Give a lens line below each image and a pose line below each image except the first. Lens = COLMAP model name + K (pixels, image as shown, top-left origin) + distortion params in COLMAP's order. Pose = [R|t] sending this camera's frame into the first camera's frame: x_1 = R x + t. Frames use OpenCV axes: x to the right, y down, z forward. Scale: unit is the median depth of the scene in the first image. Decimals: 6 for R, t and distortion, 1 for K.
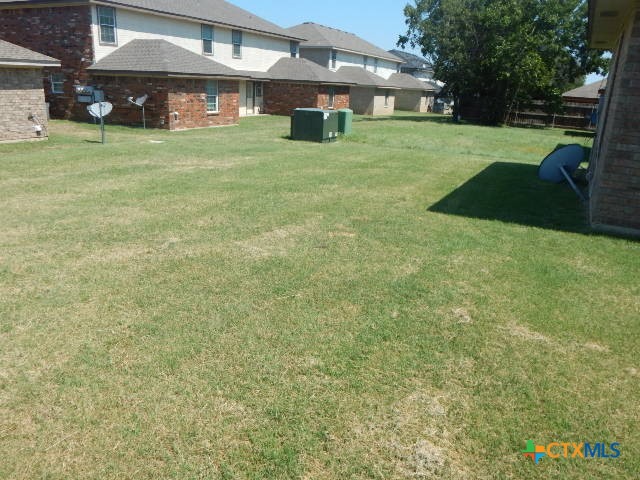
lens RADIAL K [[522.4, 0, 319.3], [0, 522.4, 242.7], [0, 0, 1]] dist [-0.010761, 0.001432]
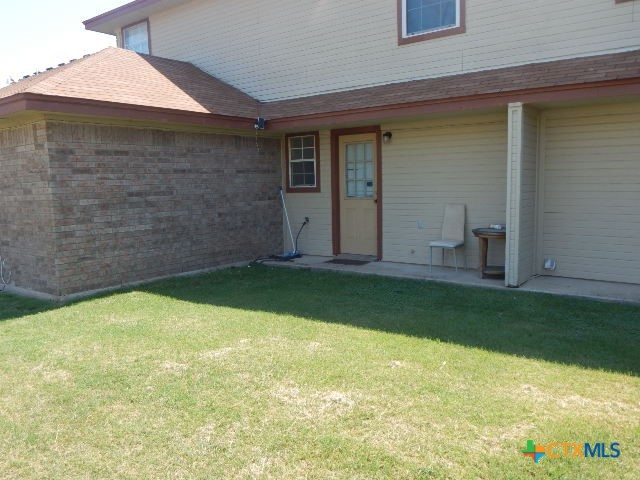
lens RADIAL K [[522.4, 0, 317.2], [0, 522.4, 239.3], [0, 0, 1]] dist [-0.010761, 0.001432]
pose [[0.201848, -0.182623, 0.962240, -0.697272], [0.338732, 0.934851, 0.106369, -0.138982], [-0.918977, 0.304471, 0.250558, 0.264342]]
